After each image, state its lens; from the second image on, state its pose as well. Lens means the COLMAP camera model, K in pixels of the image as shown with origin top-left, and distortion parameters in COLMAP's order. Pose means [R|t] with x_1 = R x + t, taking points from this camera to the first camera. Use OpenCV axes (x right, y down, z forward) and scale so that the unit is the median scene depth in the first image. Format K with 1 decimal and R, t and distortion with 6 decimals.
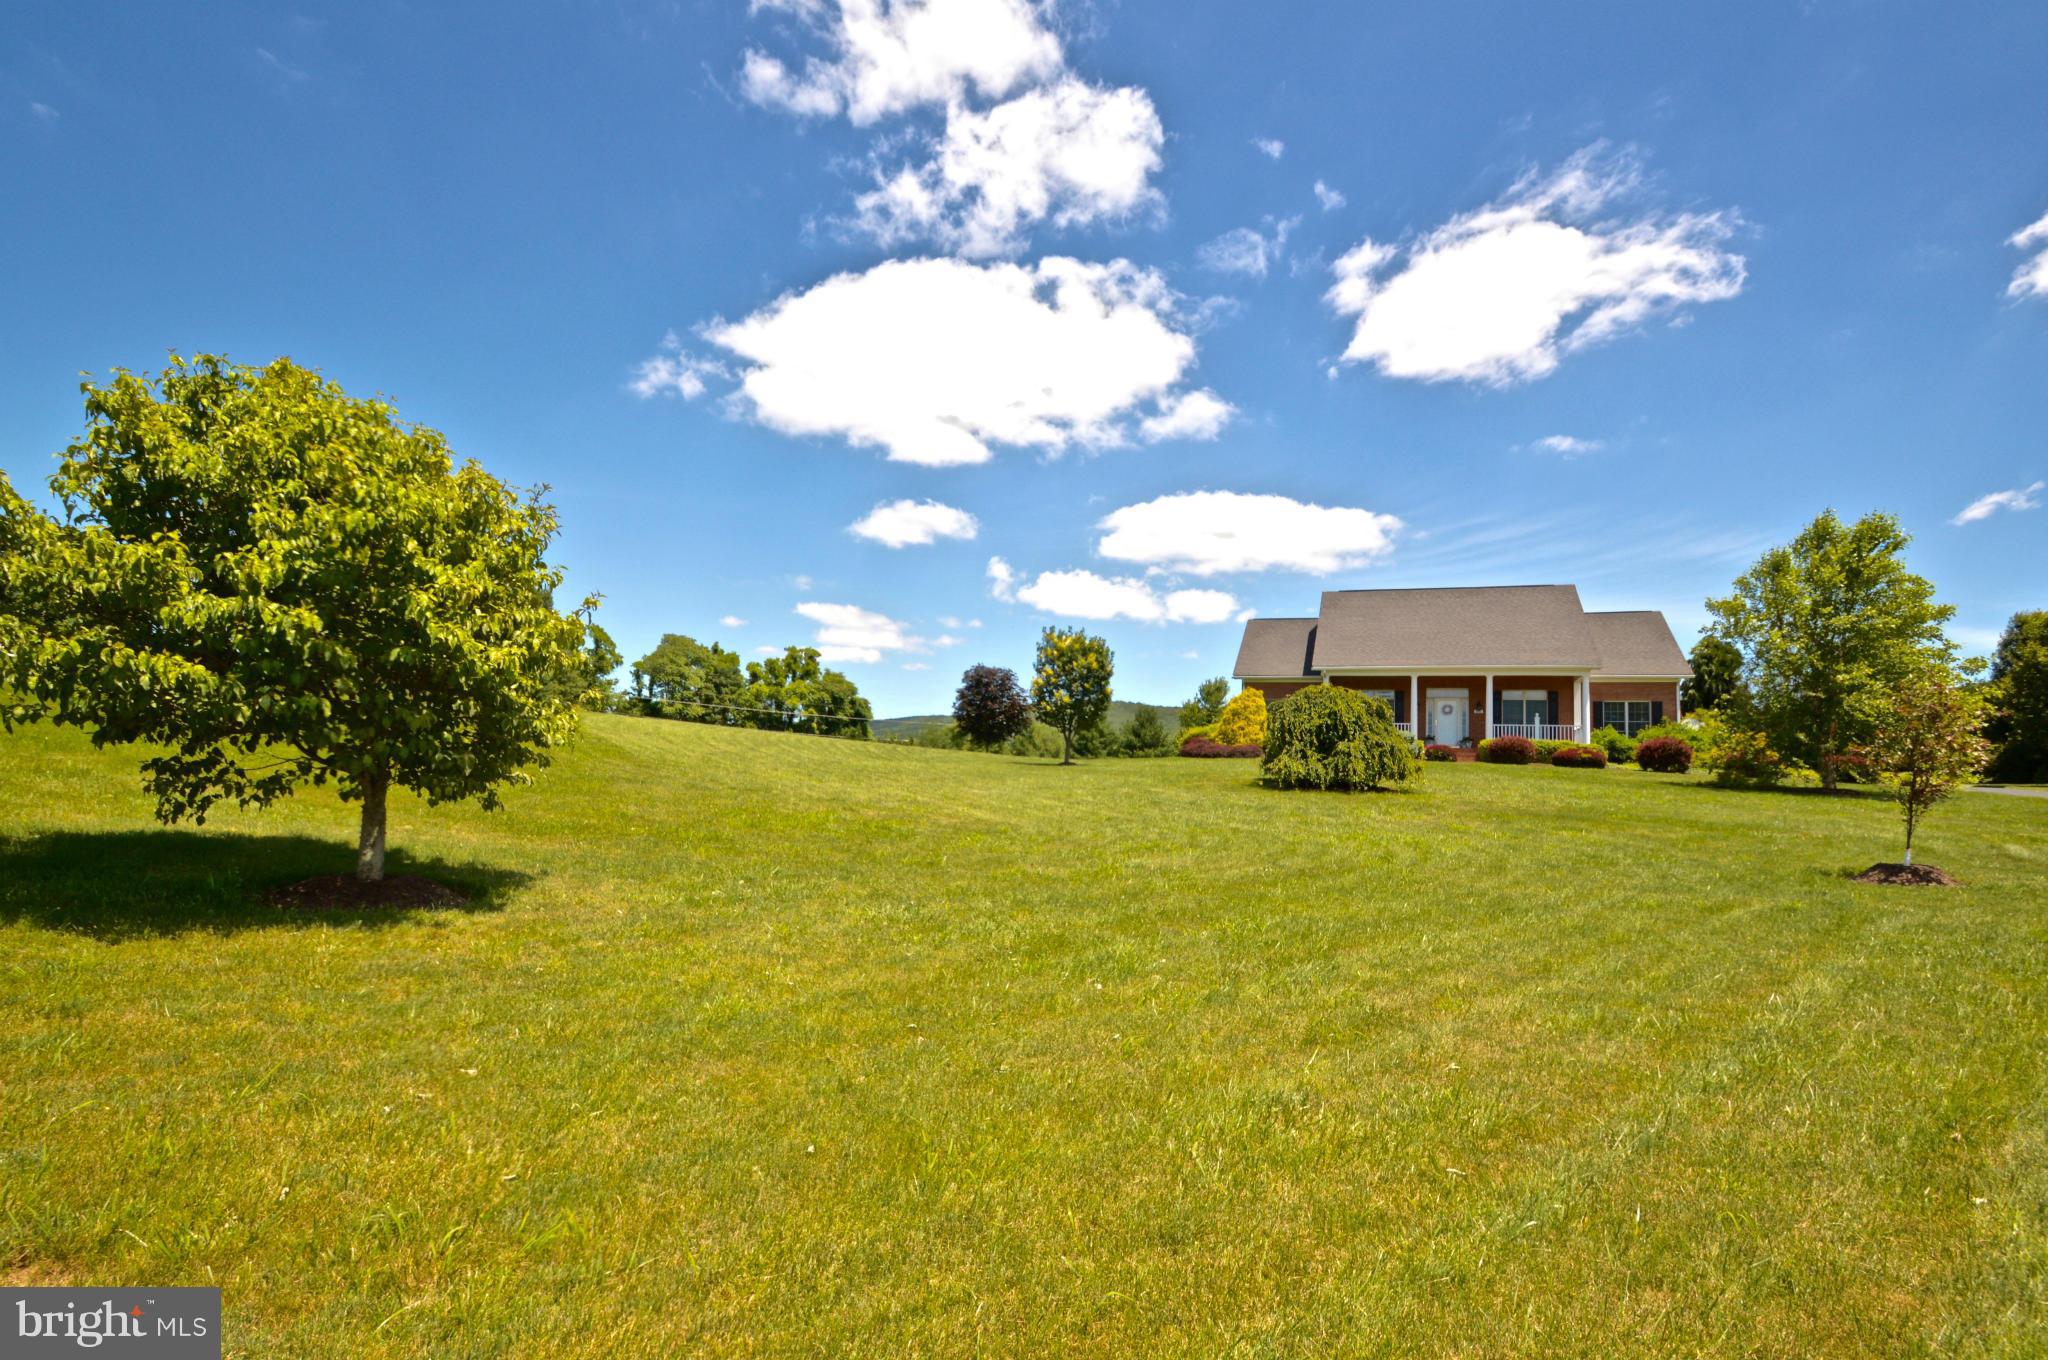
lens RADIAL K [[1030.6, 0, 1021.7], [0, 1030.6, 699.2], [0, 0, 1]] dist [0.001271, 0.000264]
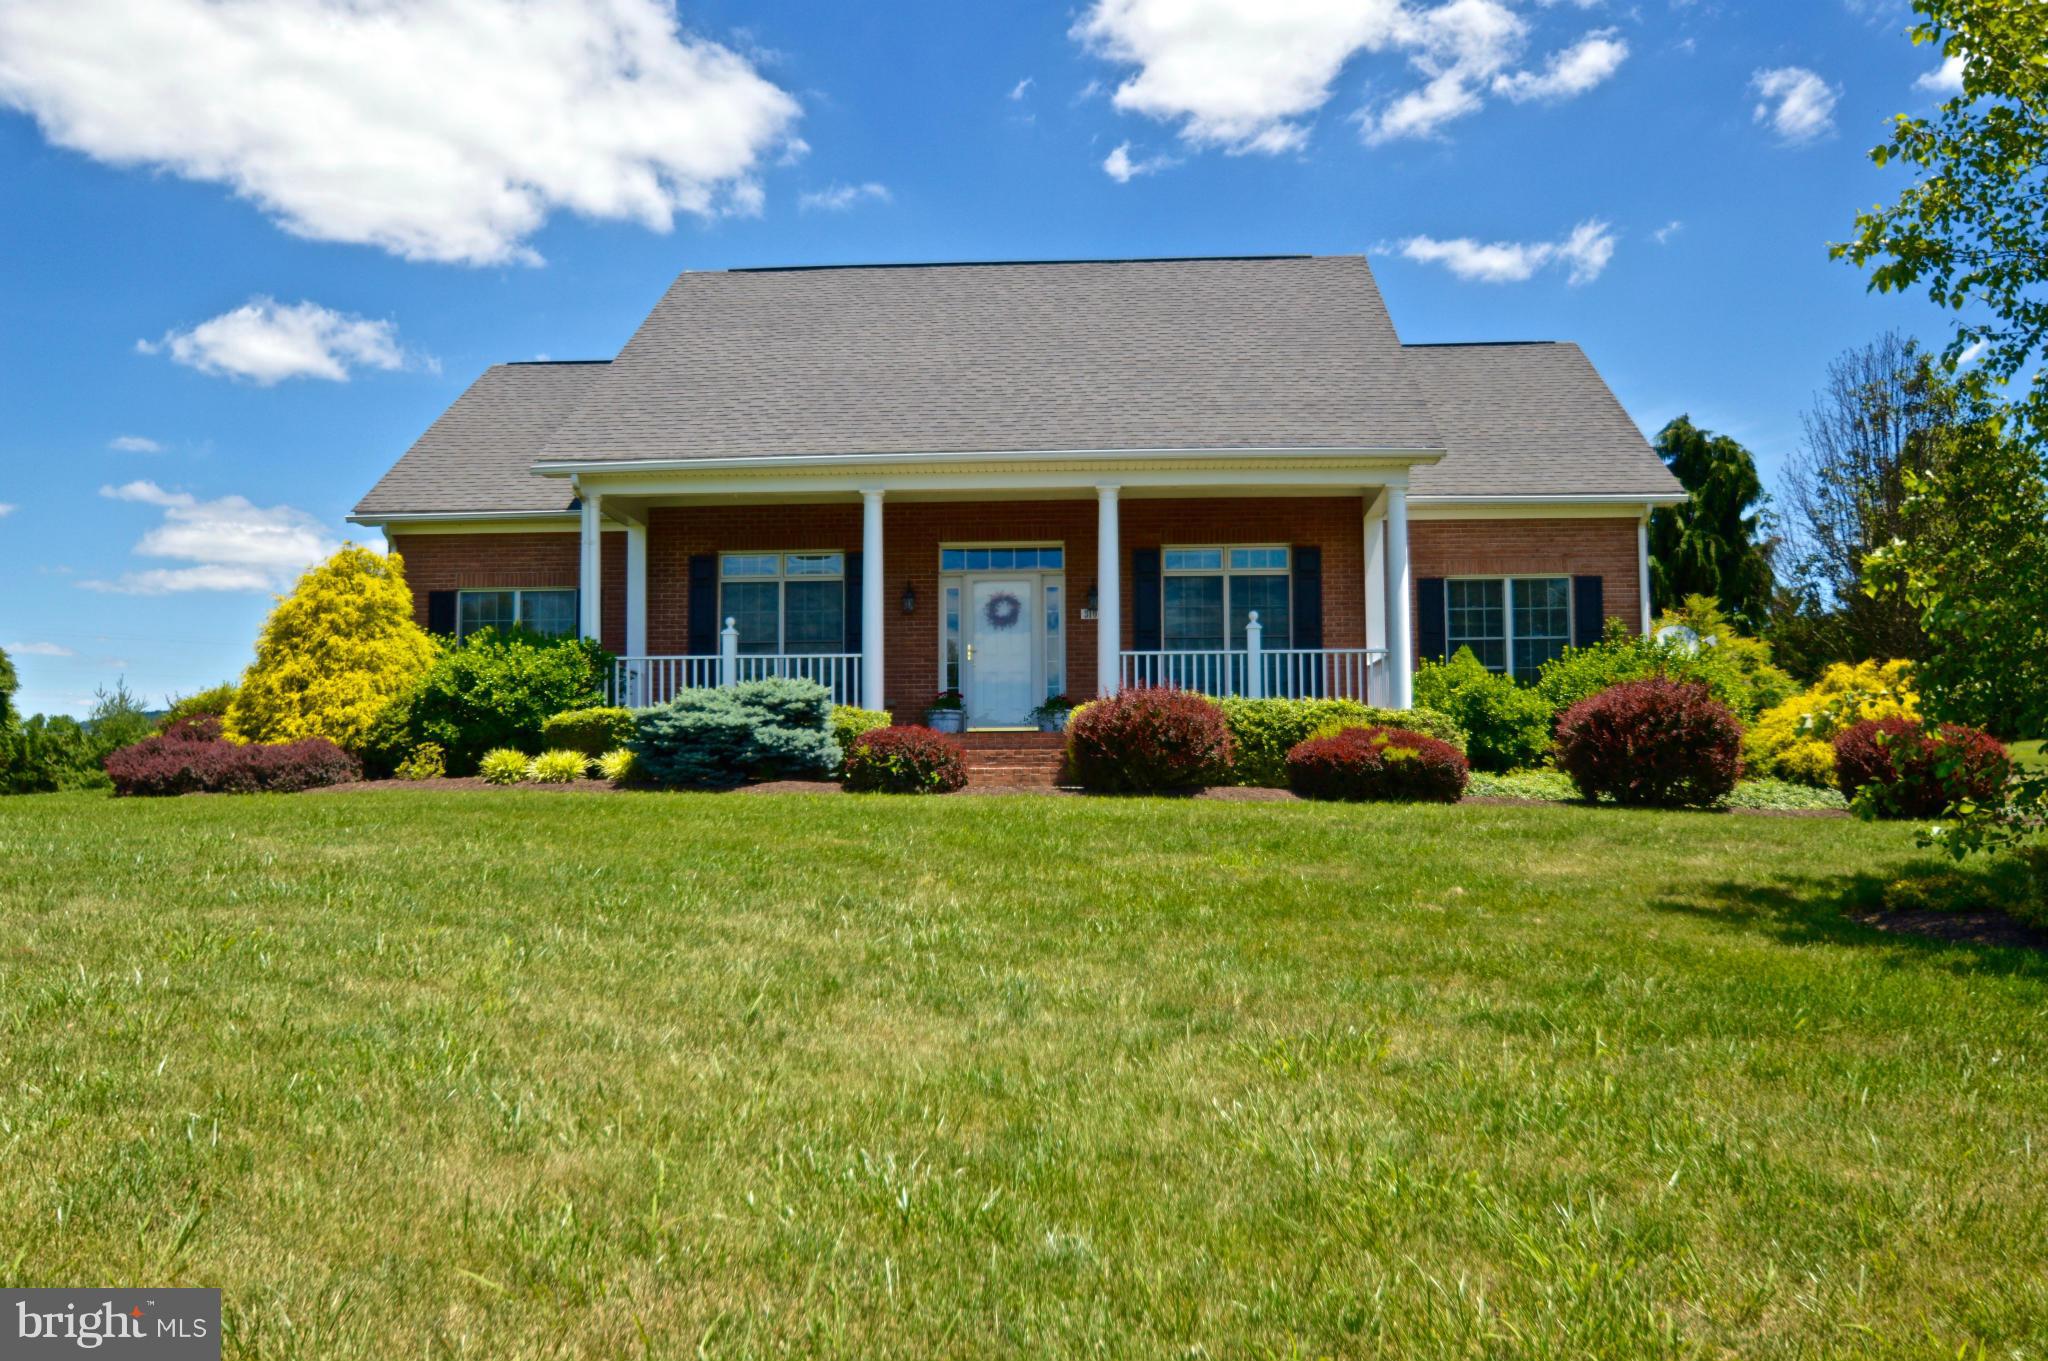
lens RADIAL K [[1030.6, 0, 1021.7], [0, 1030.6, 699.7], [0, 0, 1]] dist [0.001271, 0.000264]
pose [[0.986126, -0.027369, 0.163728, 0.379167], [0.017365, 0.997911, 0.062221, 0.018593], [-0.165089, -0.058515, 0.984541, 0.703766]]
